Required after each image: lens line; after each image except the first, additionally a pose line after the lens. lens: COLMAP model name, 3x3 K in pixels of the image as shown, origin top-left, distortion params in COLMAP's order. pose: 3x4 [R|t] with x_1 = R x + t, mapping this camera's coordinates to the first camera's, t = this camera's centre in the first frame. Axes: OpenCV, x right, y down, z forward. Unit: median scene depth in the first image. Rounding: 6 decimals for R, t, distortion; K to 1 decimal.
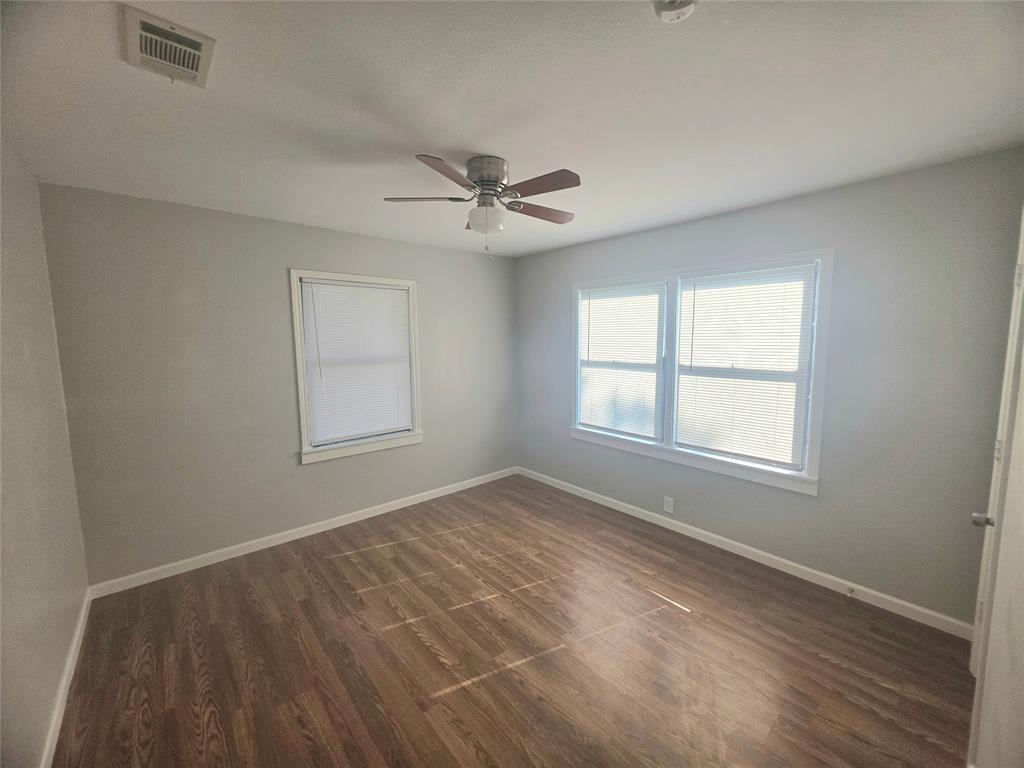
lens RADIAL K [[411.8, 0, 512.7], [0, 411.8, 383.3], [0, 0, 1]] dist [-0.001083, -0.000193]
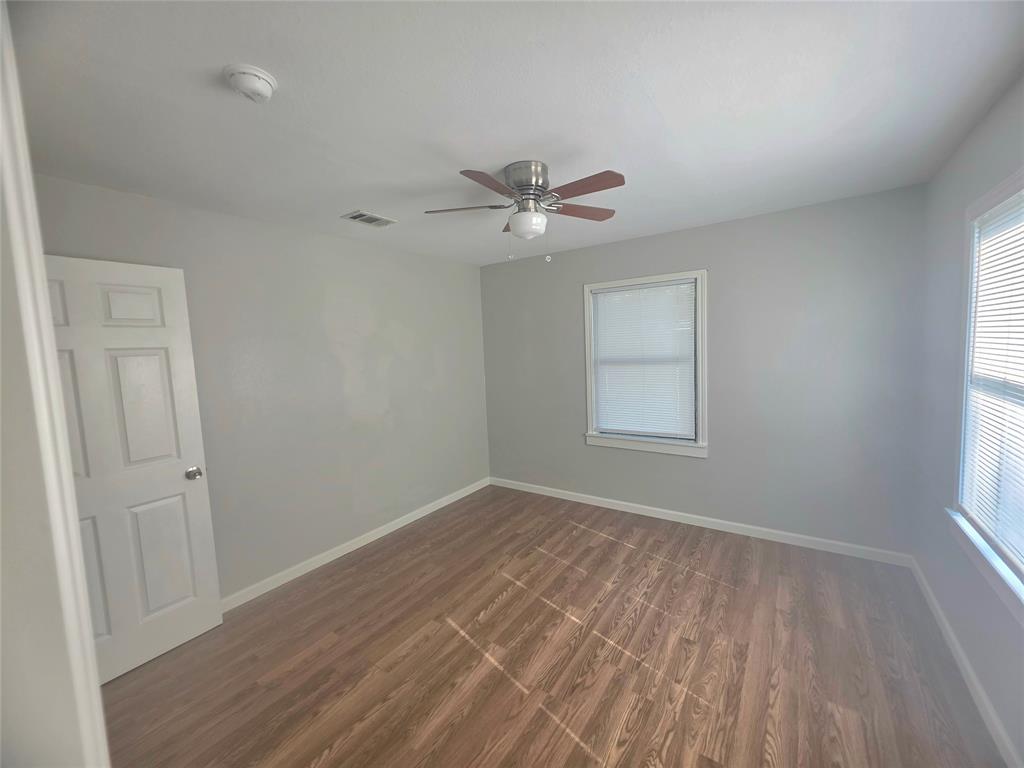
lens RADIAL K [[411.8, 0, 512.7], [0, 411.8, 383.3], [0, 0, 1]] dist [-0.001083, -0.000193]
pose [[0.244194, 0.086168, -0.965890, 0.668494], [-0.069610, 0.995032, 0.071169, -0.060232], [0.967225, 0.049857, 0.248979, 0.529937]]
